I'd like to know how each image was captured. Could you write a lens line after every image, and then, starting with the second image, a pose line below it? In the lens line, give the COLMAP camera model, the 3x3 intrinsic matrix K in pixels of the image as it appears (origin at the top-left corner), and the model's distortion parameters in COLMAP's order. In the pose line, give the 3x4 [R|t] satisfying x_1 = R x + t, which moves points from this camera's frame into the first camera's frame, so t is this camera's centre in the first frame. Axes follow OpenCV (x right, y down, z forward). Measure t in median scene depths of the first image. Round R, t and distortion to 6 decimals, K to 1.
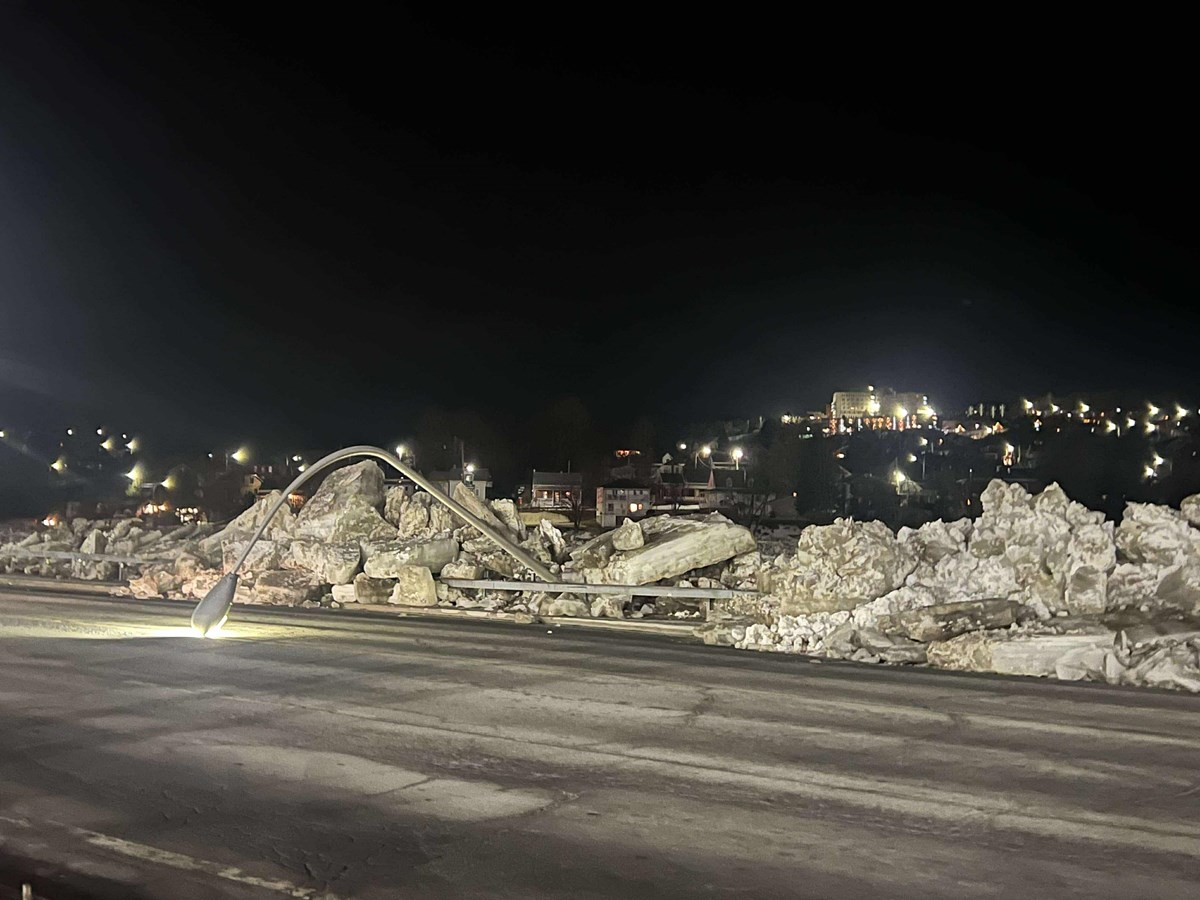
lens RADIAL K [[1313.7, 0, 600.0], [0, 1313.7, 450.0], [0, 0, 1]] dist [0.220497, -0.580419]
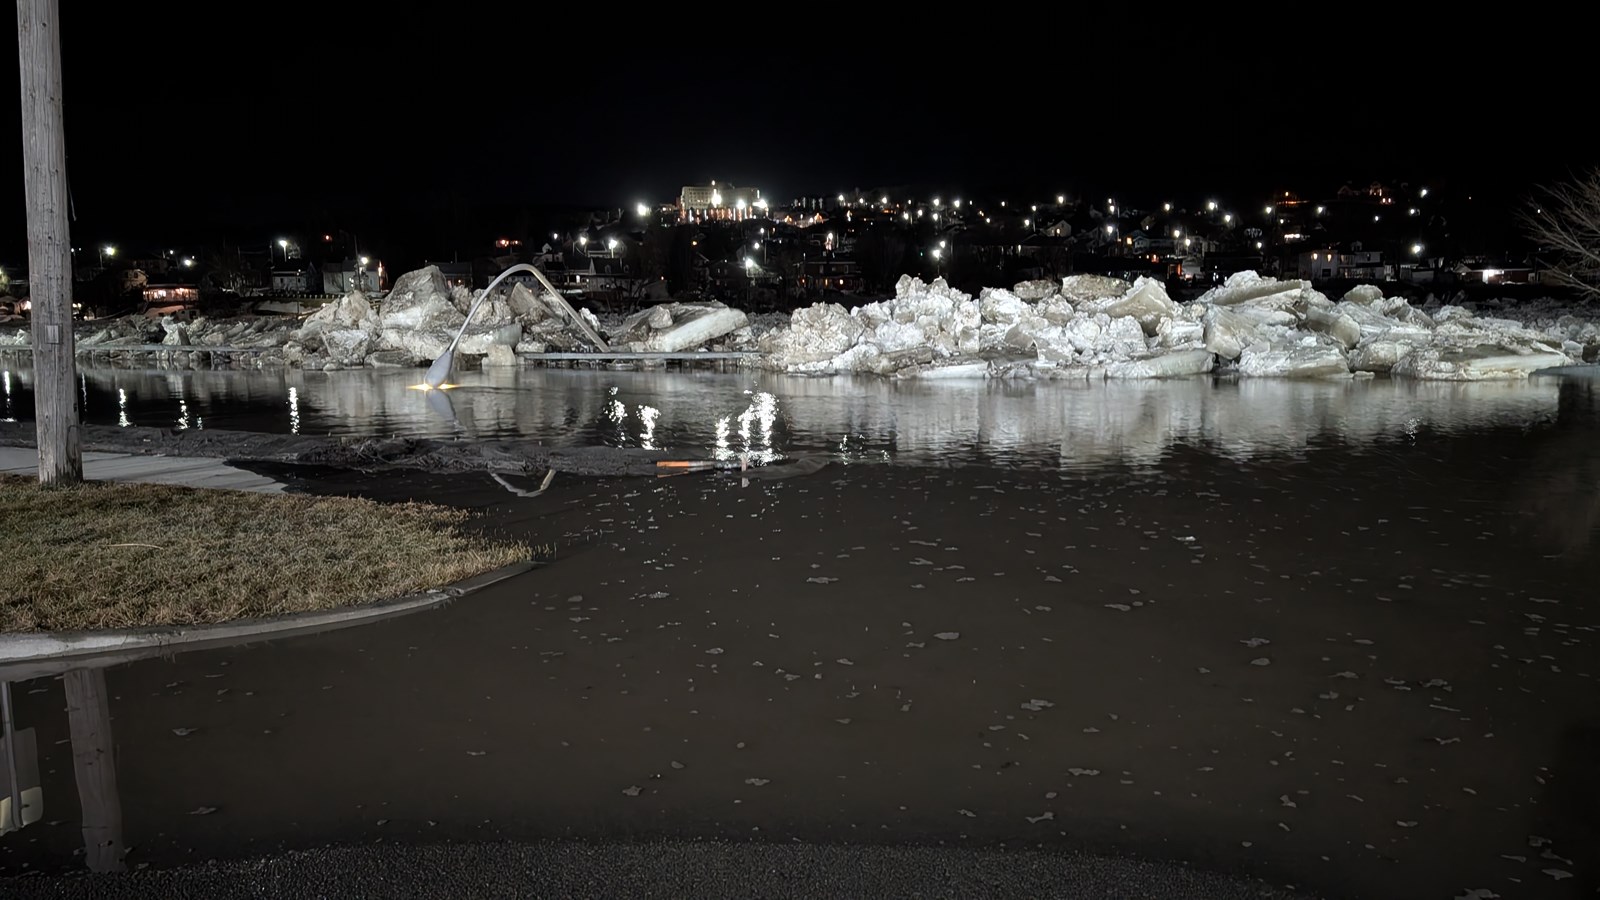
lens RADIAL K [[1140.8, 0, 800.0], [0, 1140.8, 450.0], [0, 0, 1]] dist [0.108168, -0.183457]
pose [[0.961439, -0.063647, 0.267552, -0.178616], [0.013882, 0.982843, 0.183921, -0.022155], [-0.274668, -0.173115, 0.945827, -0.263103]]
